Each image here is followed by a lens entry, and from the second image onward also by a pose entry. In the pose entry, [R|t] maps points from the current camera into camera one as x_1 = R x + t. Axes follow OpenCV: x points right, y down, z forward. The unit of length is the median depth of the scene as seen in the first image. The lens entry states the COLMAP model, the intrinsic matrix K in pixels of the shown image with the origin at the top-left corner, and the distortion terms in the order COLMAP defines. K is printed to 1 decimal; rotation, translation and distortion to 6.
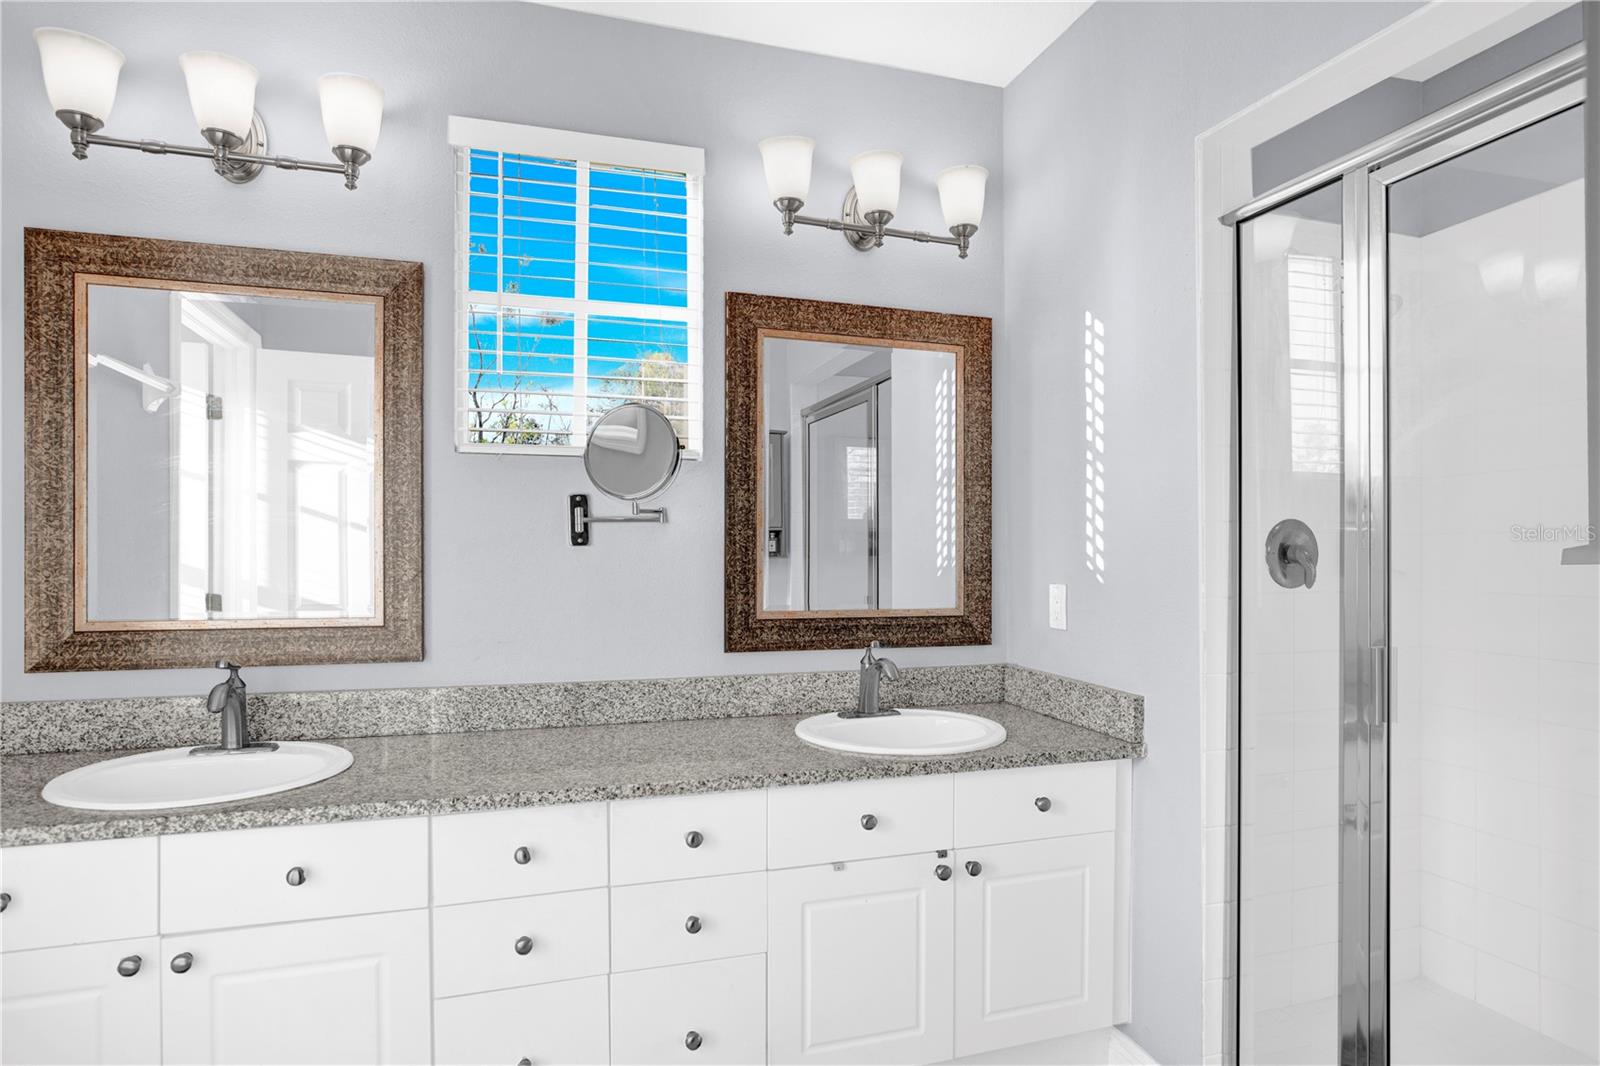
lens RADIAL K [[845.5, 0, 777.0], [0, 845.5, 565.7], [0, 0, 1]] dist [-0.027541, 0.015809]
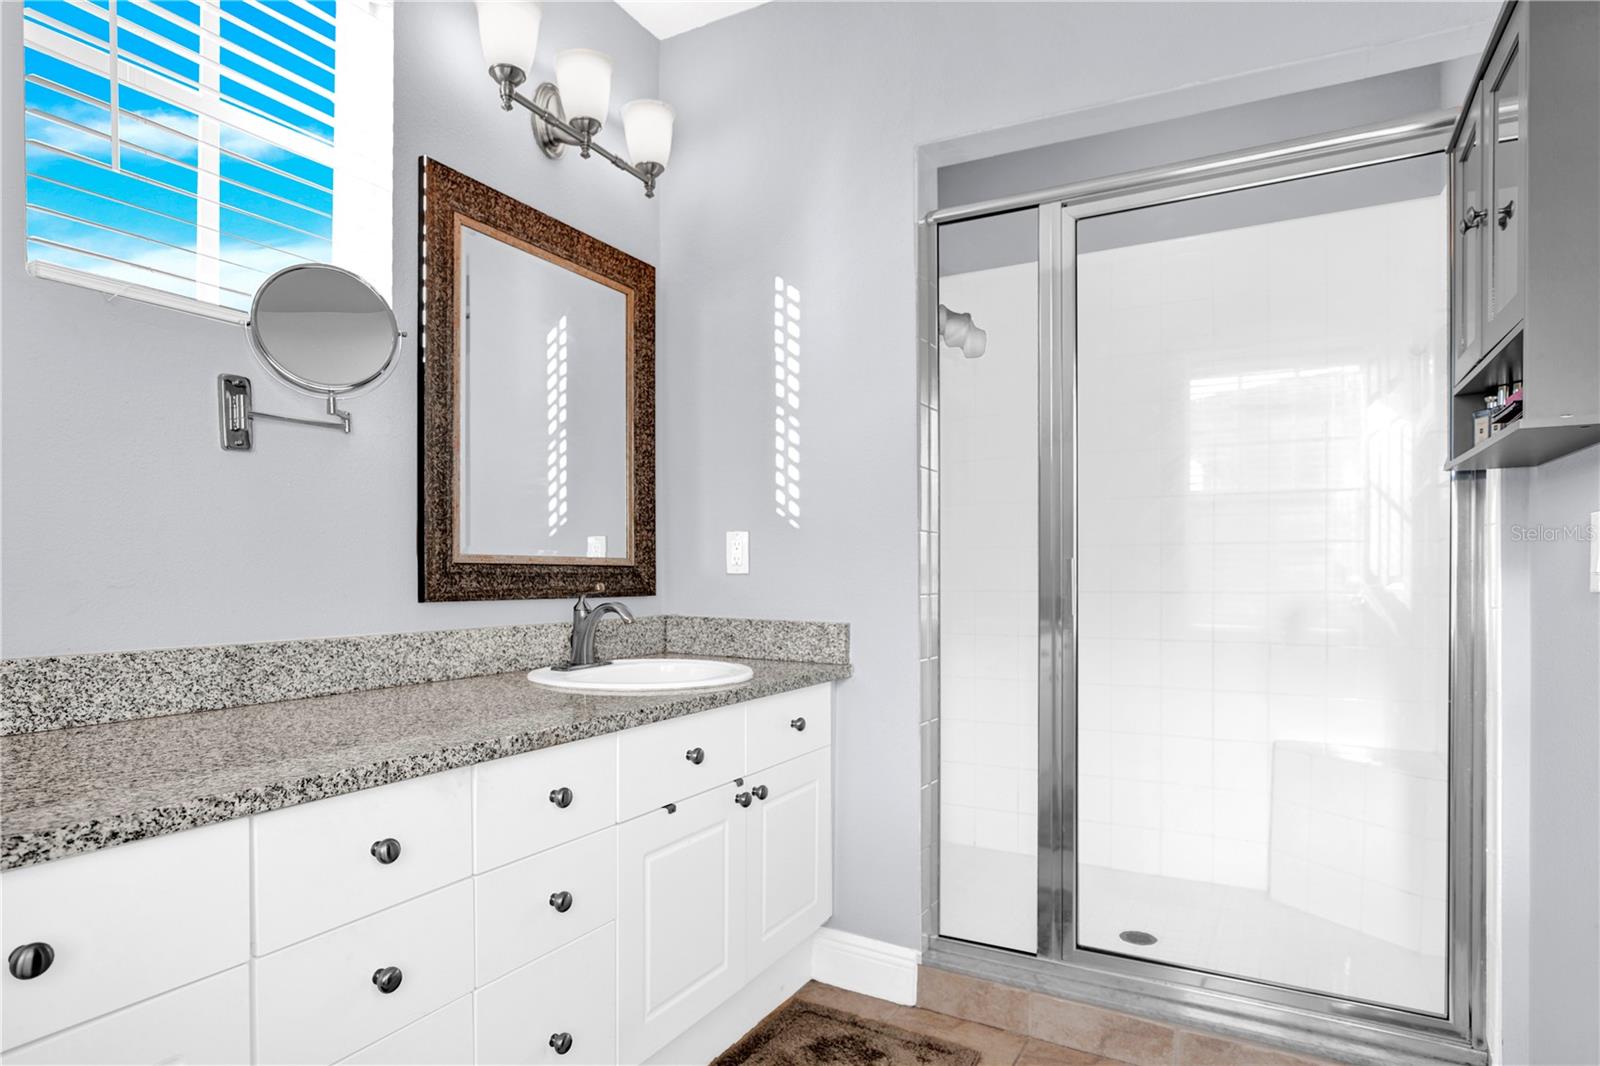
lens RADIAL K [[857.0, 0, 760.4], [0, 857.0, 575.7], [0, 0, 1]] dist [-0.007323, -0.000680]
pose [[0.756513, -0.001389, 0.653977, -0.370117], [-0.001032, 0.999994, 0.003318, 0.078098], [-0.653977, -0.003185, 0.756507, 0.180783]]
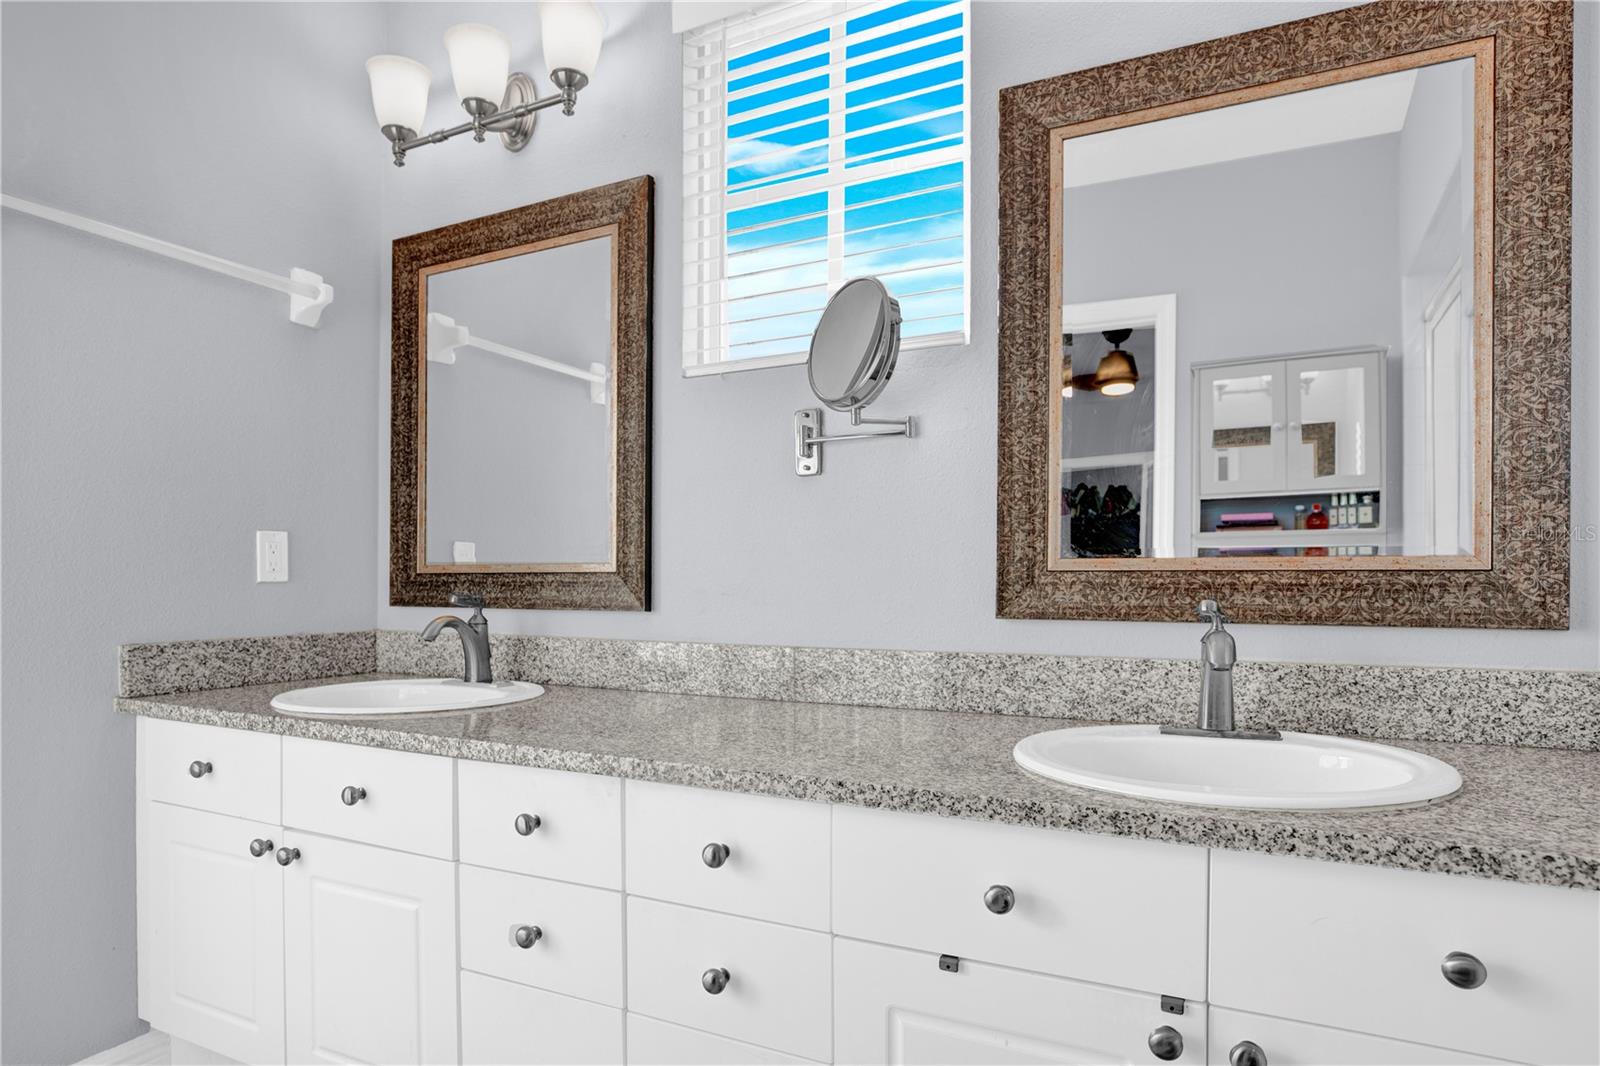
lens RADIAL K [[866.8, 0, 792.2], [0, 866.8, 588.0], [0, 0, 1]] dist [-0.030159, 0.014788]
pose [[0.727661, 0.001923, -0.685934, 0.312948], [-0.000637, 0.999998, 0.002127, 0.080830], [0.685937, -0.001111, 0.727660, 0.400053]]
